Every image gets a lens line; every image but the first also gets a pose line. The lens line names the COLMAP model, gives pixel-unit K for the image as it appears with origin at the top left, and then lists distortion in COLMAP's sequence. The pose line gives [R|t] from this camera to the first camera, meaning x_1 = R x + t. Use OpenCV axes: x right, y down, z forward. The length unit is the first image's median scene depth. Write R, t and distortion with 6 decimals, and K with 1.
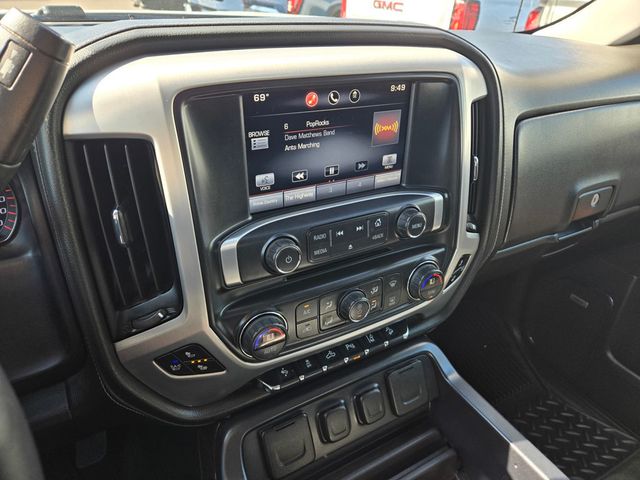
lens RADIAL K [[442.2, 0, 320.5], [0, 442.2, 239.3], [0, 0, 1]] dist [0.050201, -0.041575]
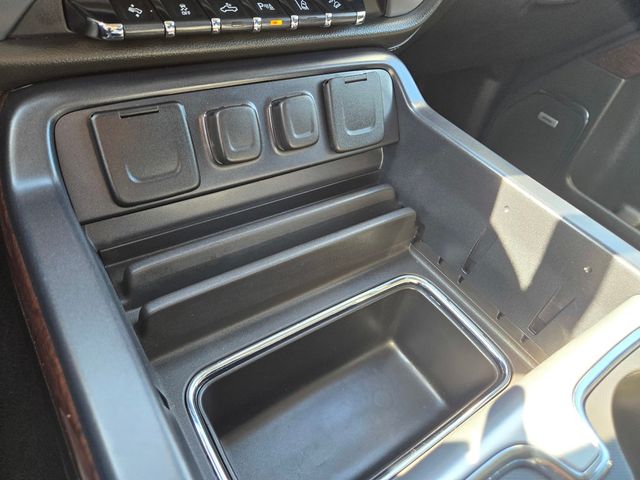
lens RADIAL K [[442.2, 0, 320.7], [0, 442.2, 242.8], [0, 0, 1]] dist [0.050201, -0.041575]
pose [[0.988939, 0.031631, 0.144909, 0.068300], [-0.065585, 0.969548, 0.235954, 0.427176], [-0.133033, -0.242848, 0.960899, 0.393942]]
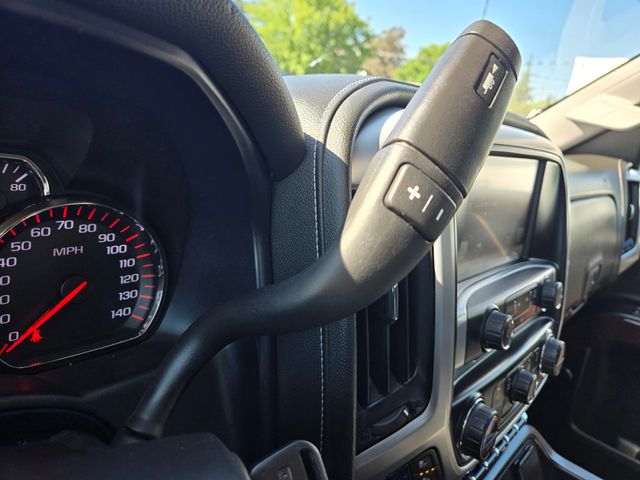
lens RADIAL K [[442.2, 0, 319.3], [0, 442.2, 238.7], [0, 0, 1]] dist [0.050201, -0.041575]
pose [[0.948359, 0.002997, 0.317186, -0.596412], [0.070434, 0.973003, -0.219783, 0.025881], [-0.309281, 0.230774, 0.922545, 0.192753]]
